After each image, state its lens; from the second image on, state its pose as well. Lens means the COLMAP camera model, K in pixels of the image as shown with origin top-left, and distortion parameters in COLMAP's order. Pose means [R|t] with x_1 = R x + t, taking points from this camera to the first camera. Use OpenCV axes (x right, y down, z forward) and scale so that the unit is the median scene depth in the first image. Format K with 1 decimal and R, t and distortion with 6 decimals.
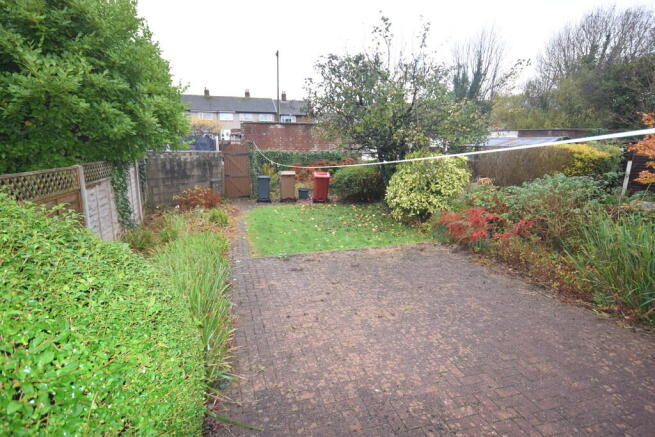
lens RADIAL K [[356.1, 0, 327.2], [0, 356.1, 218.7], [0, 0, 1]] dist [-0.001182, 0.000032]
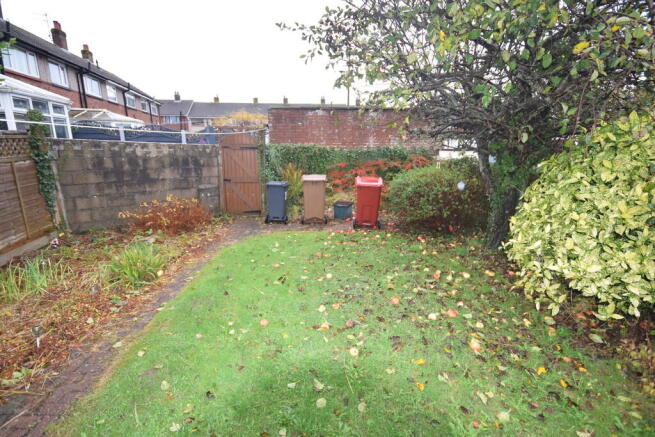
lens RADIAL K [[316.4, 0, 327.3], [0, 316.4, 219.9], [0, 0, 1]] dist [0.004610, -0.001308]
pose [[0.973978, 0.044564, -0.222220, 0.037933], [-0.043354, 0.999006, 0.010320, -0.063103], [0.222459, -0.000418, 0.974942, 0.478452]]
